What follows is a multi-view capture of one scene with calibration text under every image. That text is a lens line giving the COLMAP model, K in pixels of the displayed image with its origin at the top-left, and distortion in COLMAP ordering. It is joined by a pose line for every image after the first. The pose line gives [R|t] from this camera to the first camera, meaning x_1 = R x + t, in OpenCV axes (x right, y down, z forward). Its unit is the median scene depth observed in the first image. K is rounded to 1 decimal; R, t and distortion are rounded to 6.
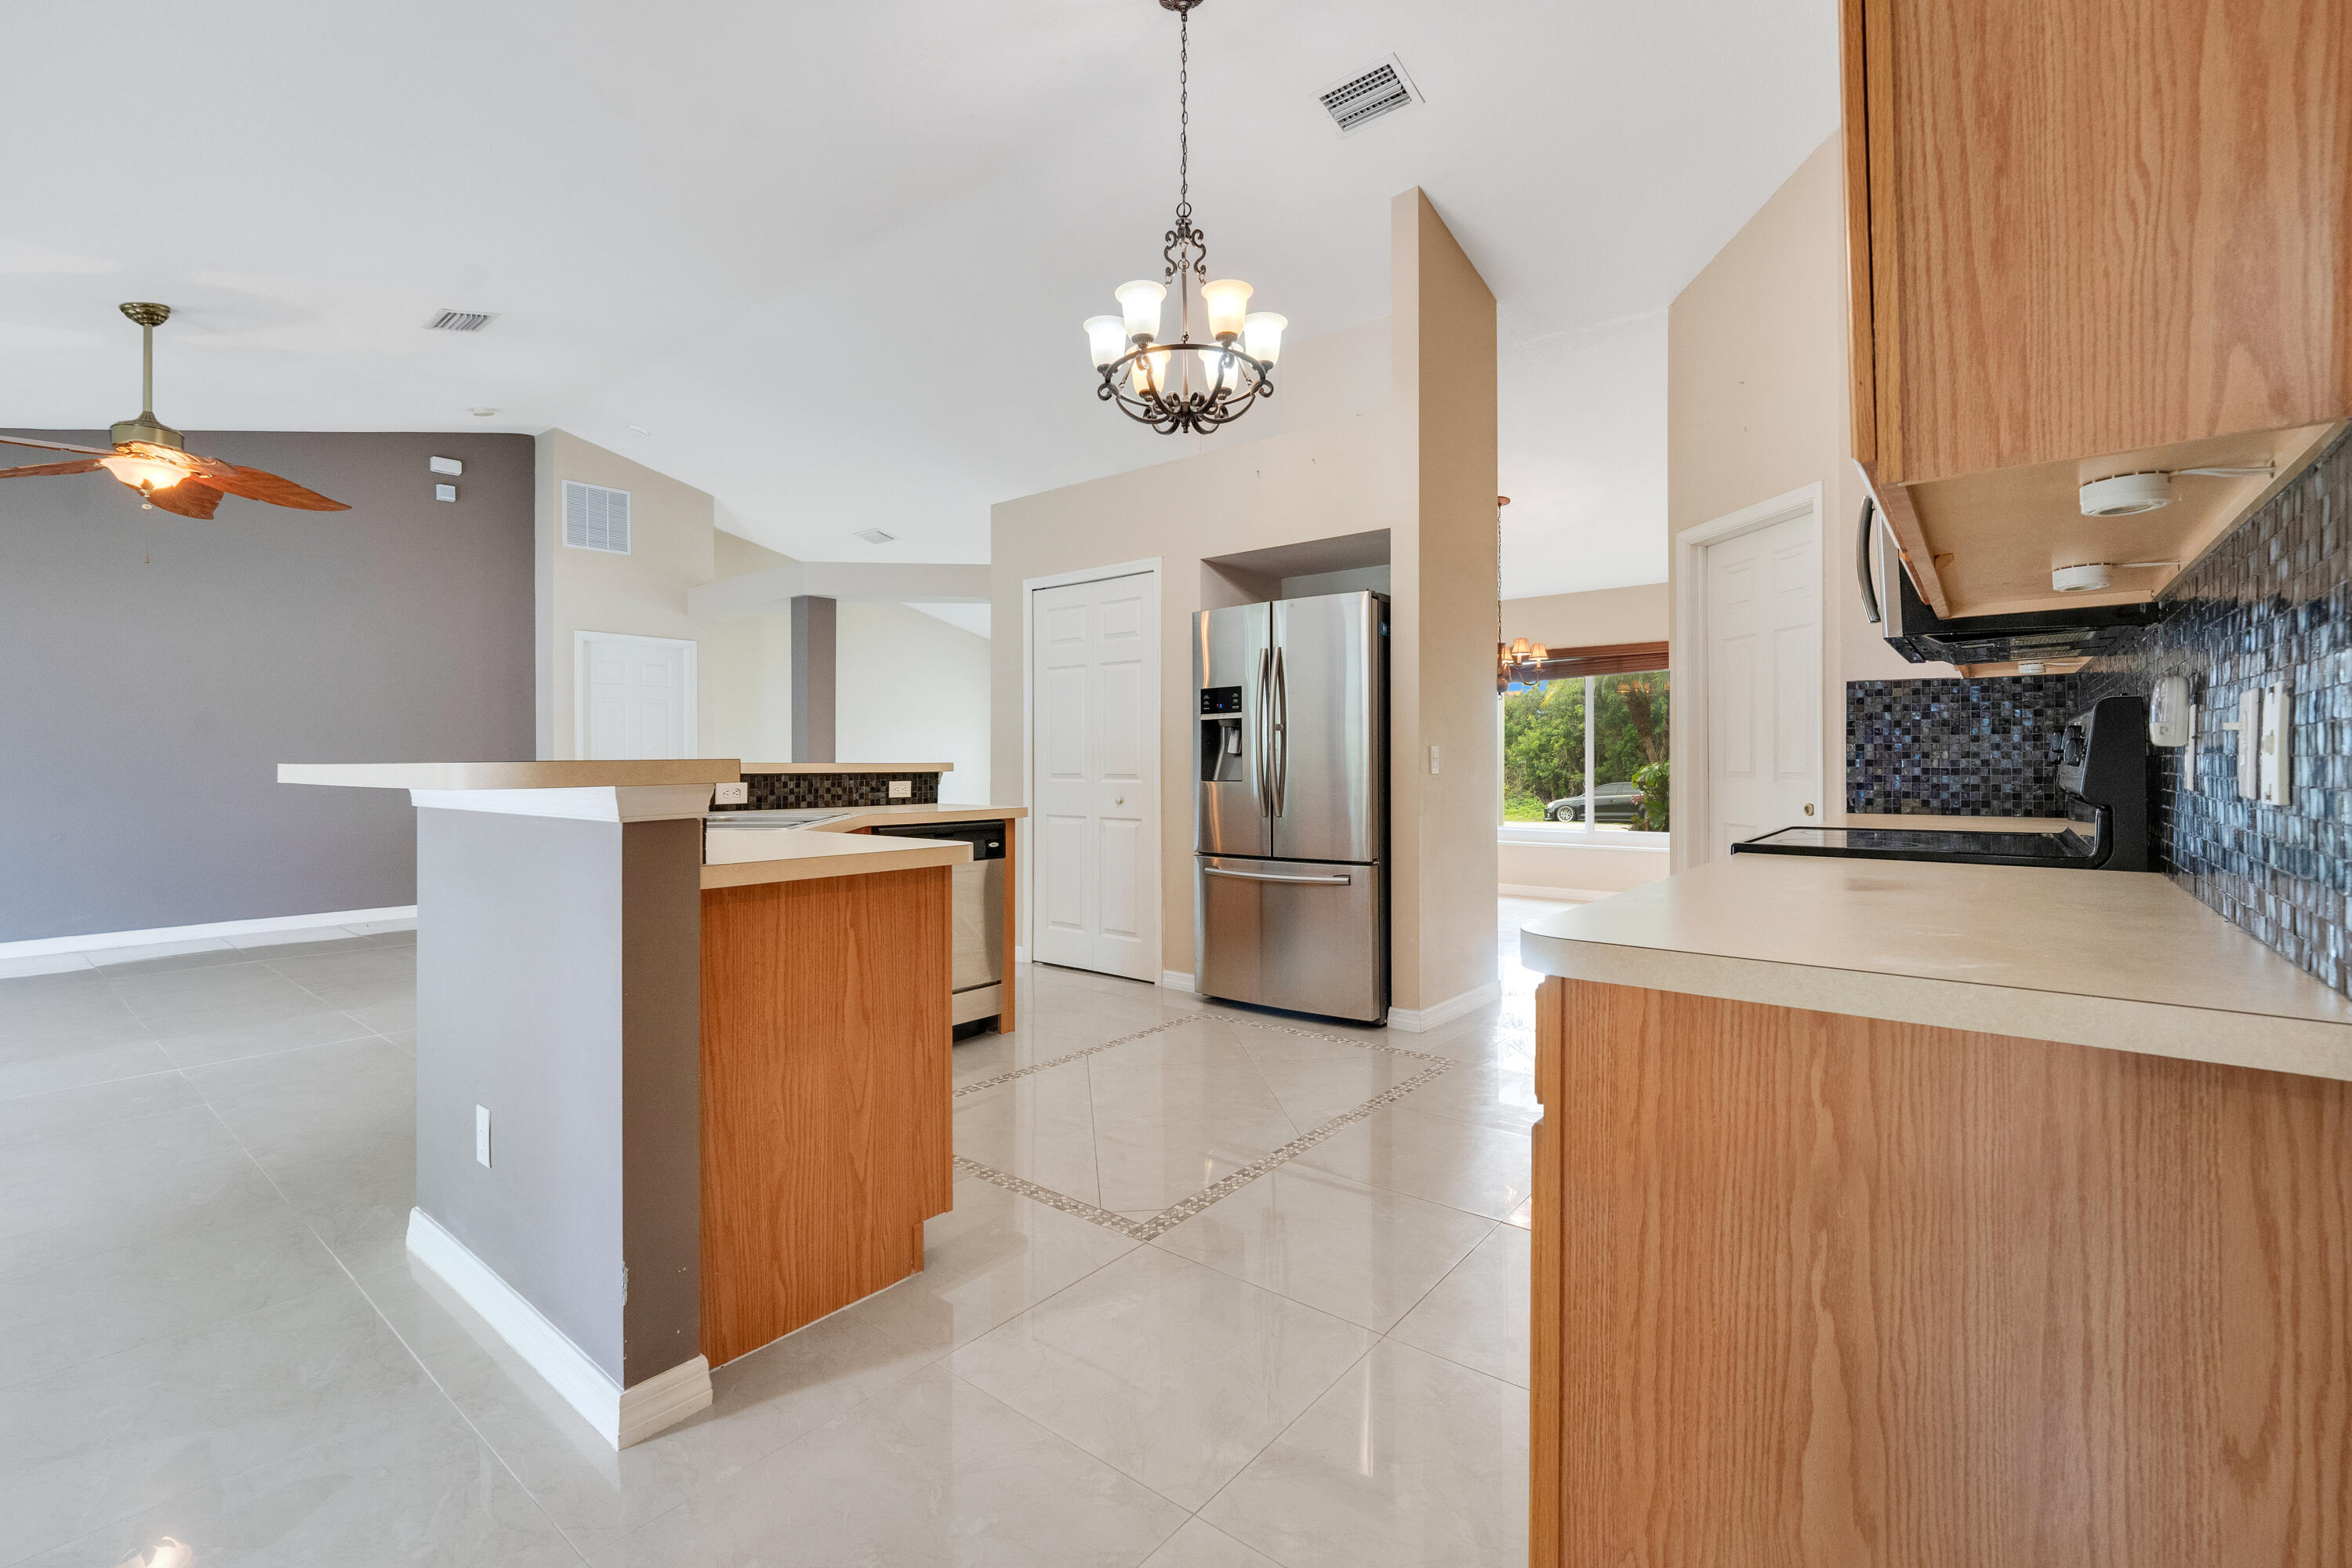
lens RADIAL K [[1049.3, 0, 1170.1], [0, 1049.3, 760.3], [0, 0, 1]] dist [-0.014475, -0.000146]
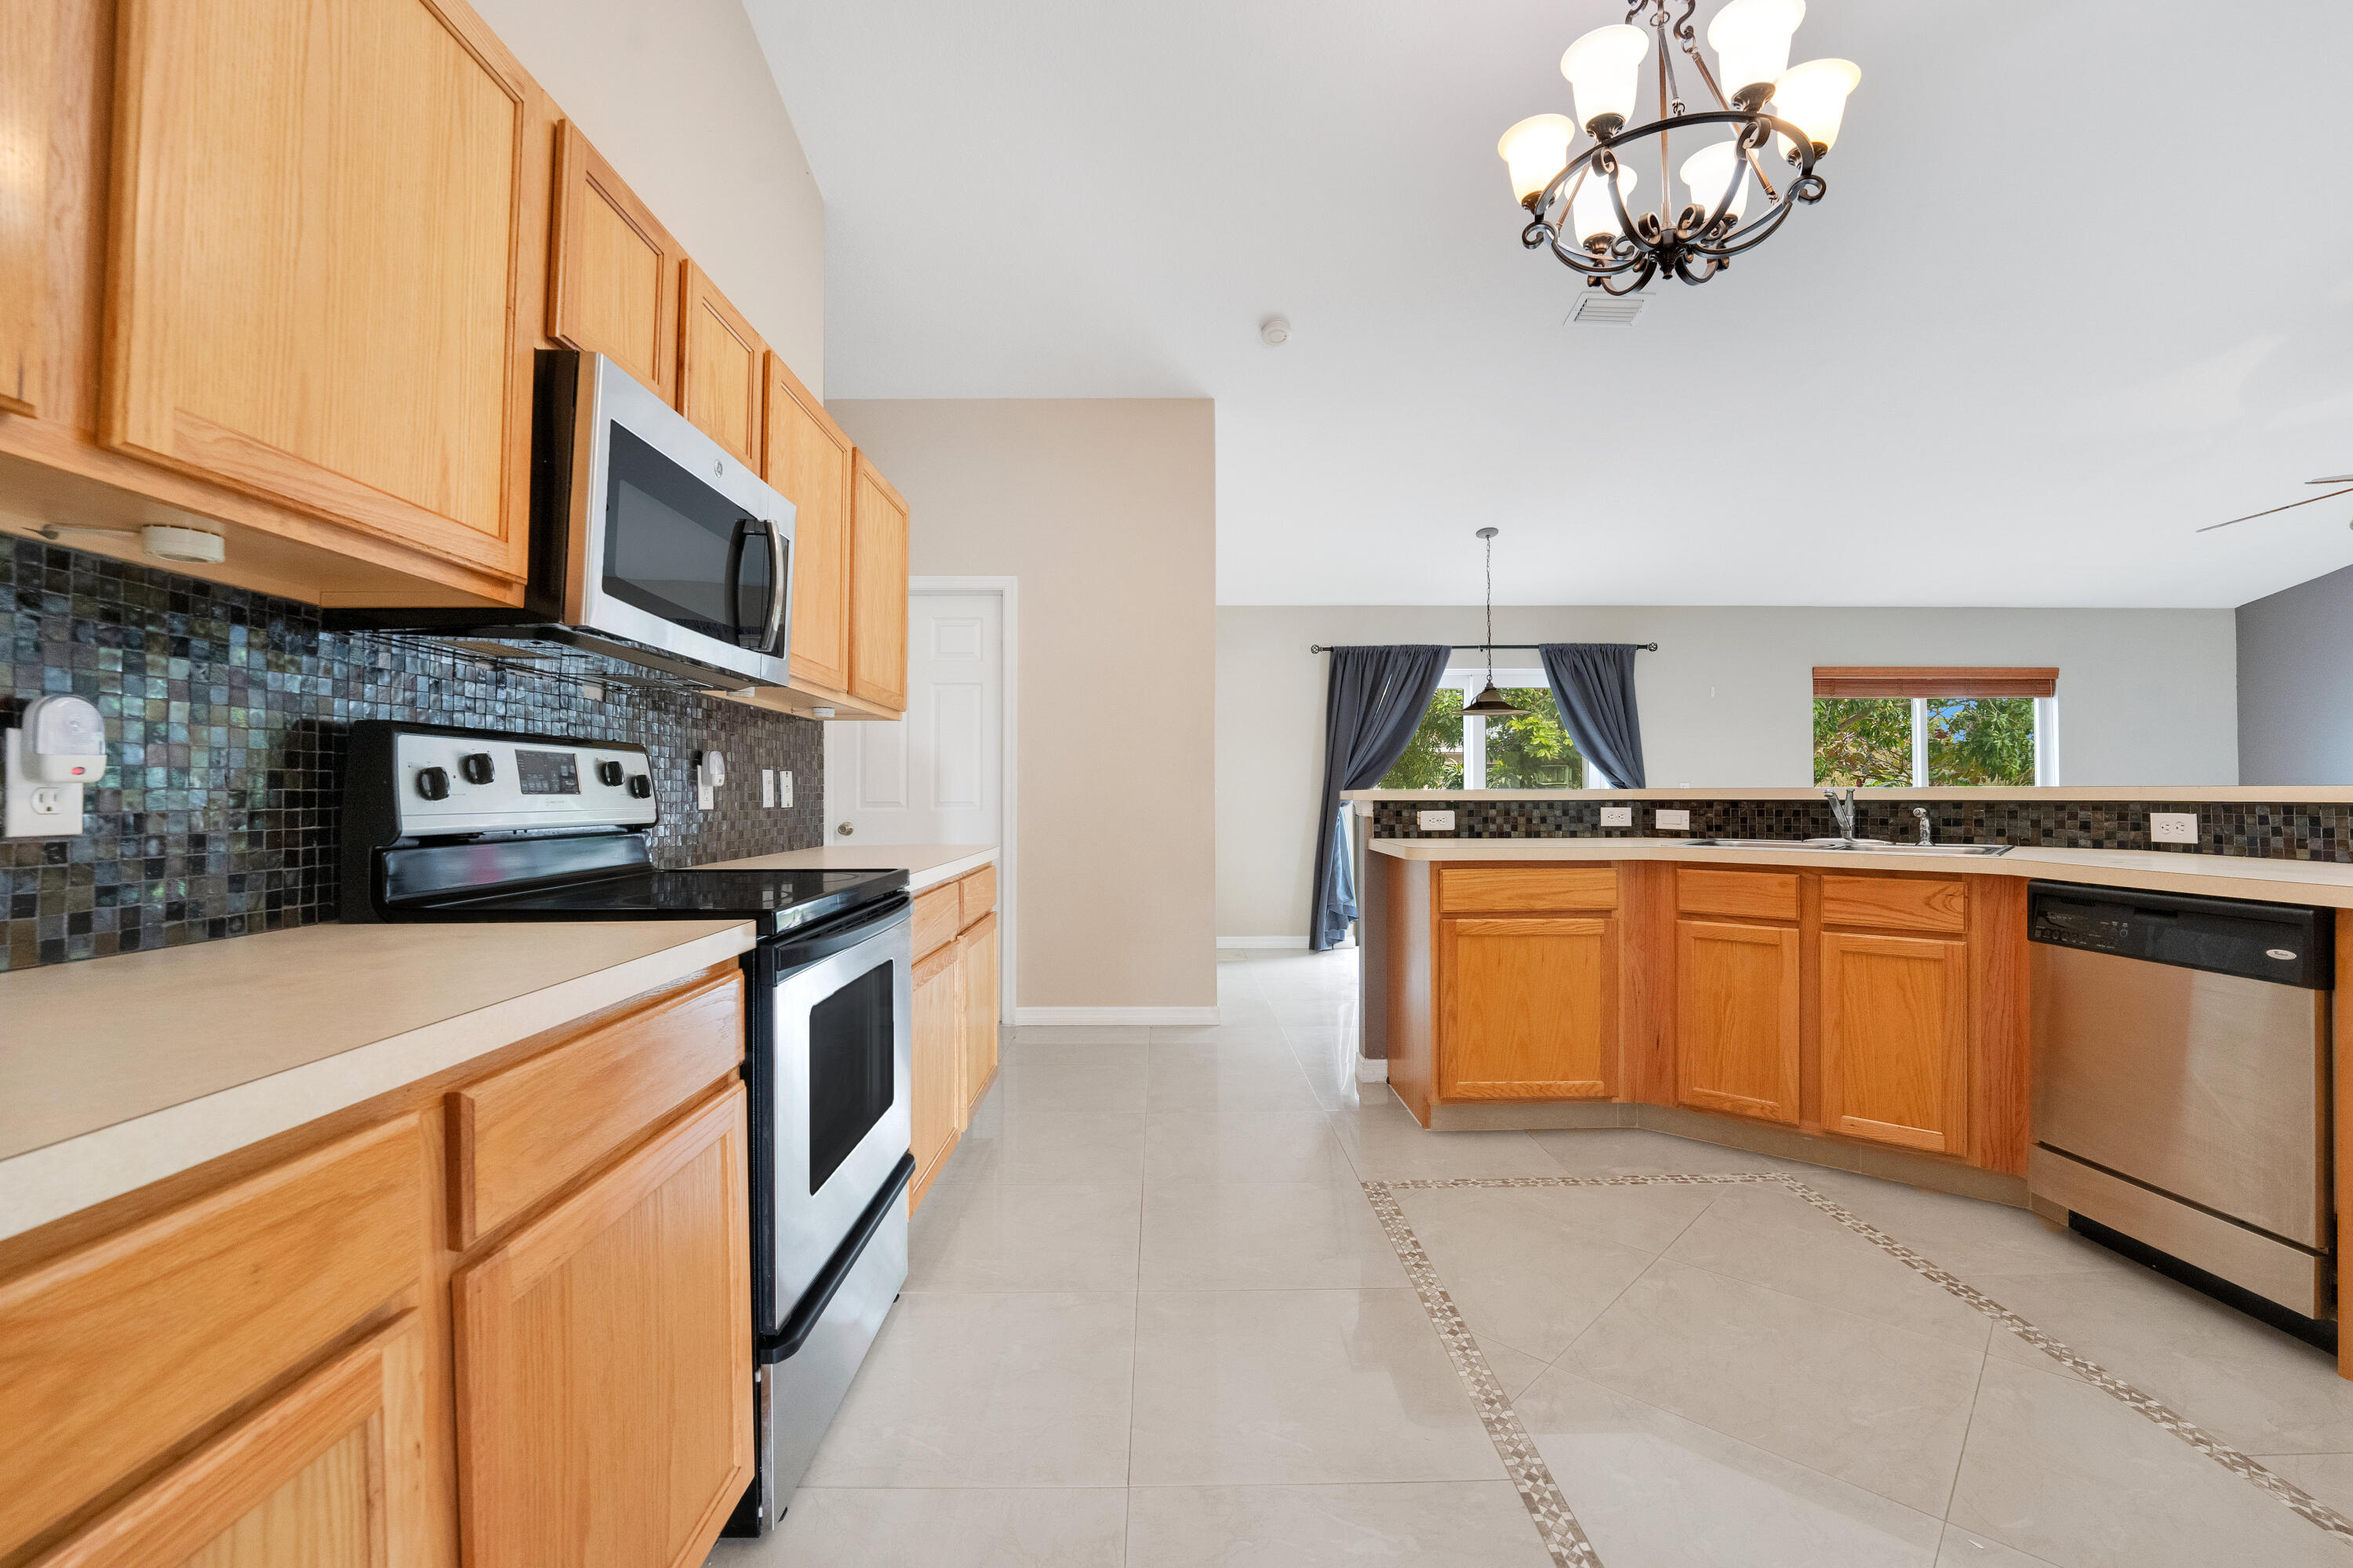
lens RADIAL K [[978.1, 0, 1200.8], [0, 978.1, 781.1], [0, 0, 1]] dist [-0.027467, 0.003357]
pose [[-0.759437, -0.002464, -0.650576, 0.471520], [0.007247, 0.999899, -0.012246, 0.002148], [0.650541, -0.014015, -0.759342, 0.958434]]
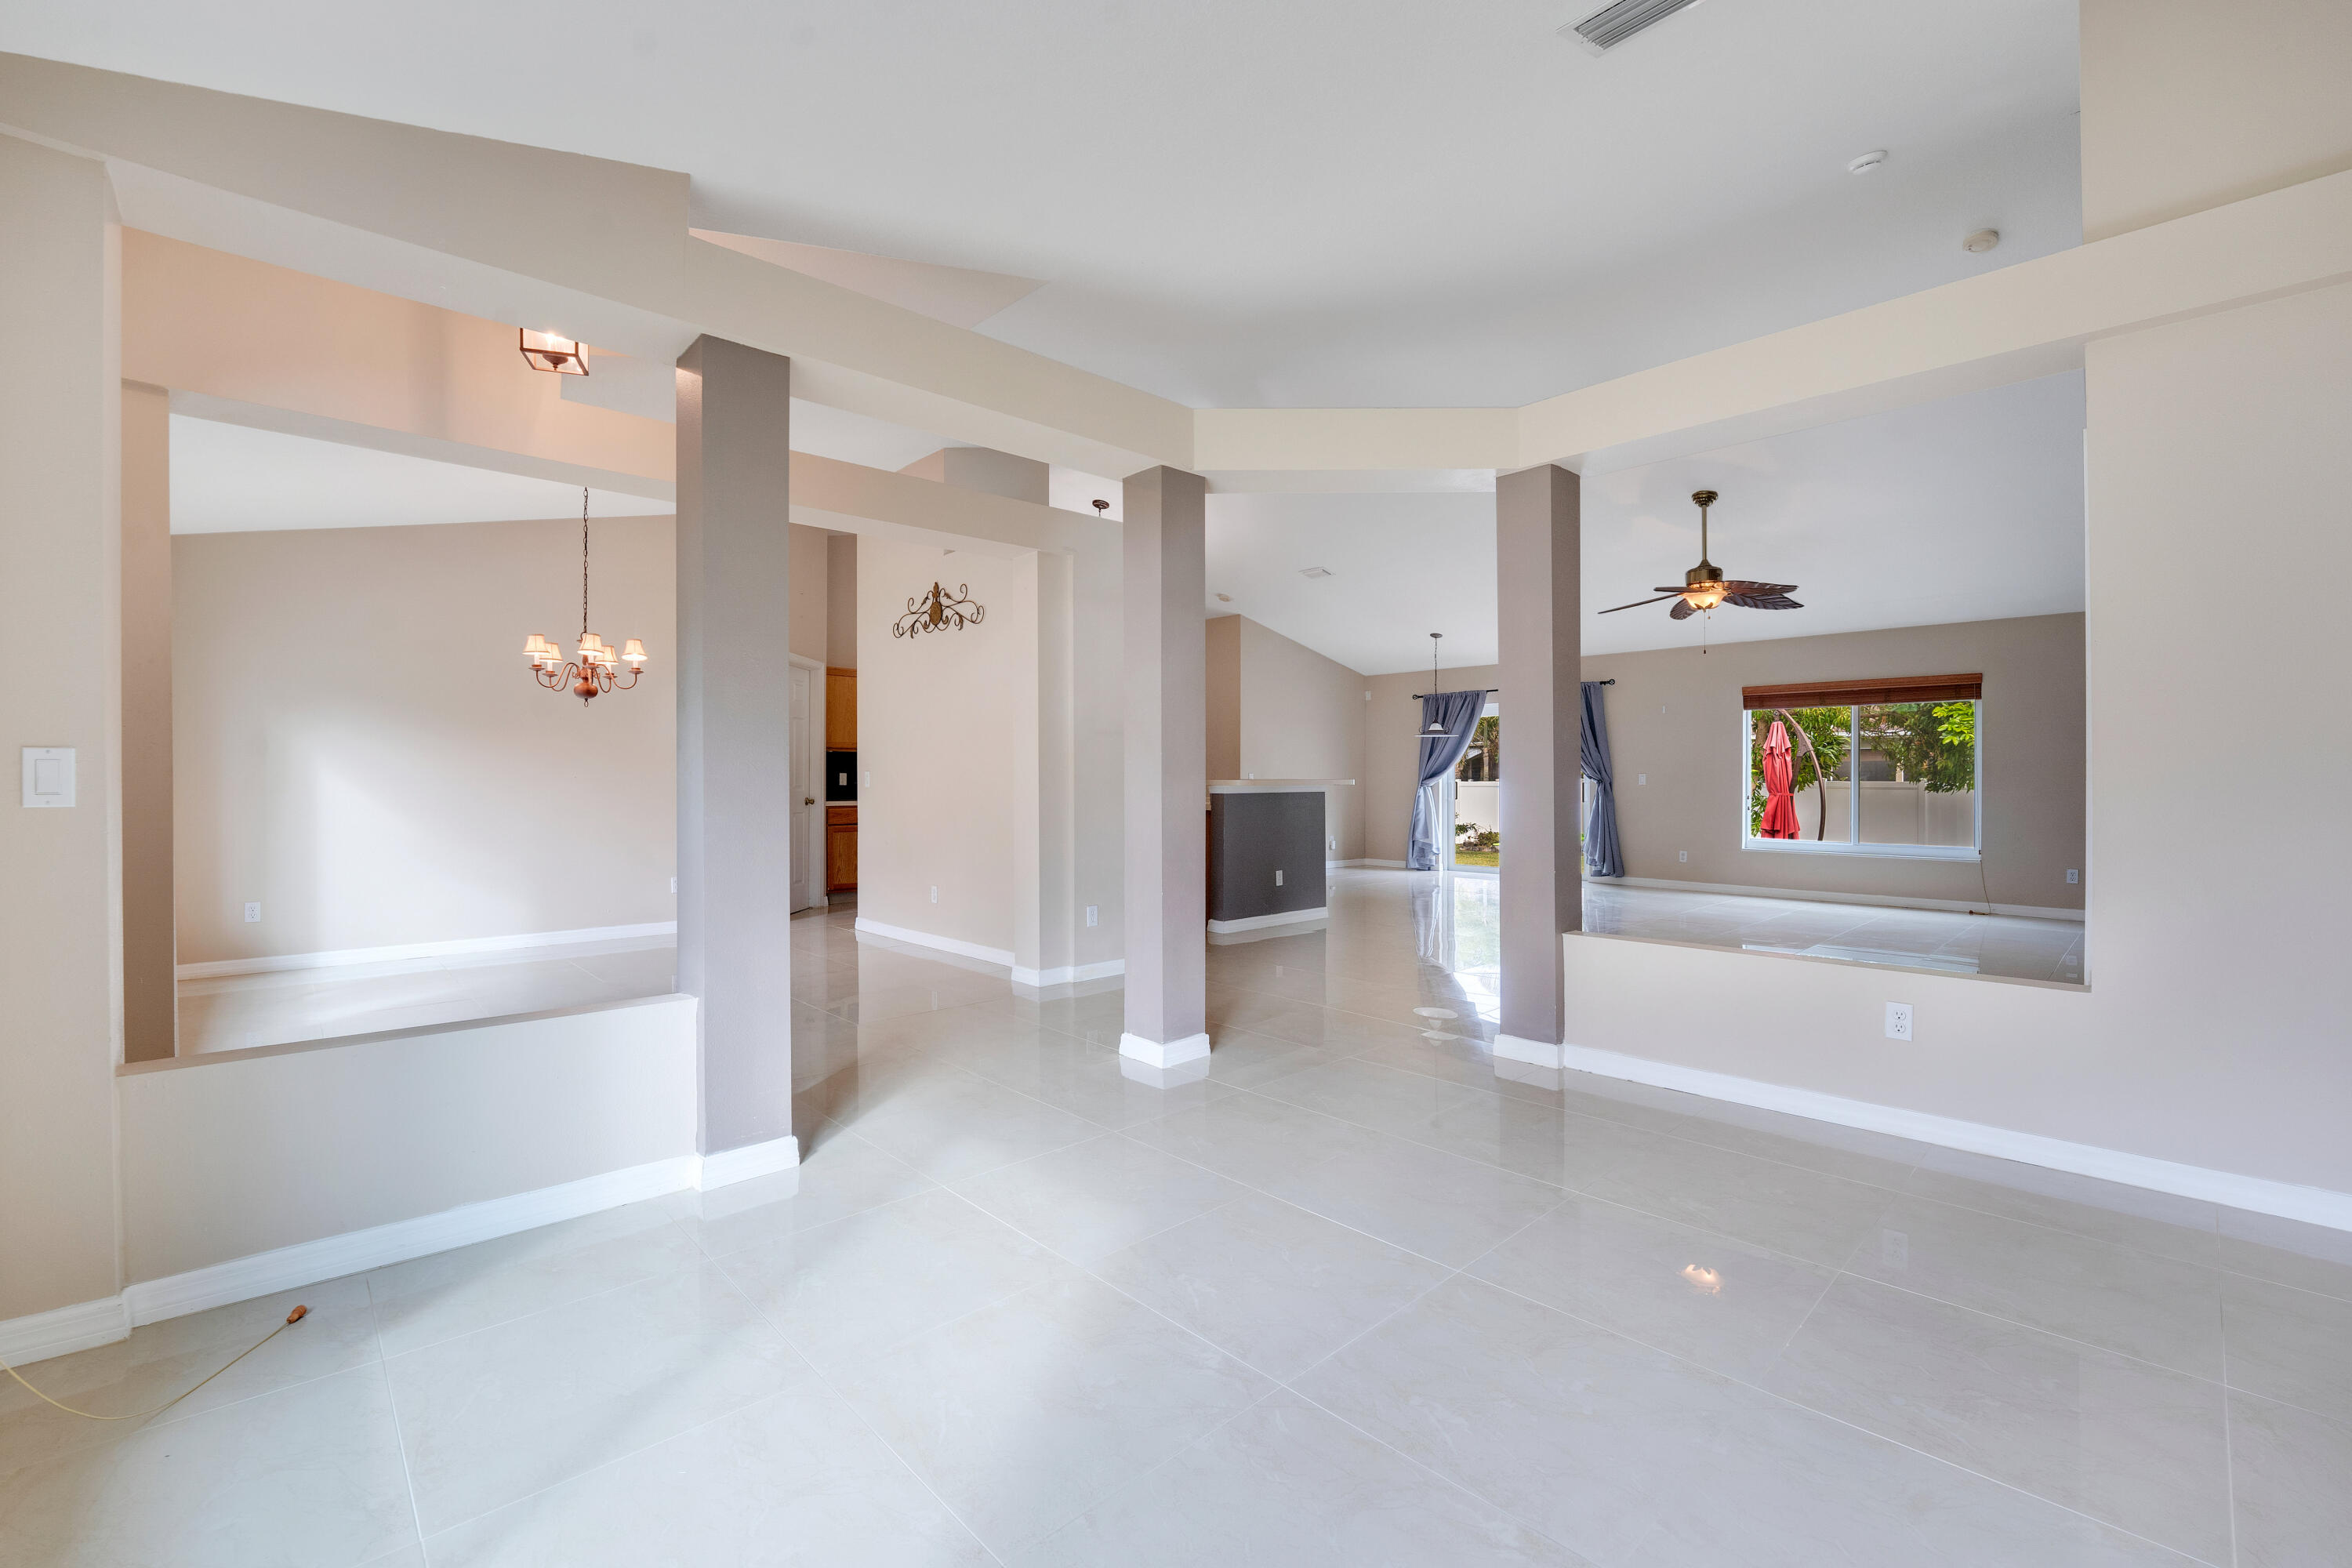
lens RADIAL K [[977.6, 0, 1200.3], [0, 977.6, 781.1], [0, 0, 1]] dist [-0.027467, 0.003357]
pose [[-0.993538, -0.001528, 0.113488, -0.412343], [-0.001024, 0.999989, 0.004502, -0.002755], [-0.113493, 0.004357, -0.993529, 2.702024]]
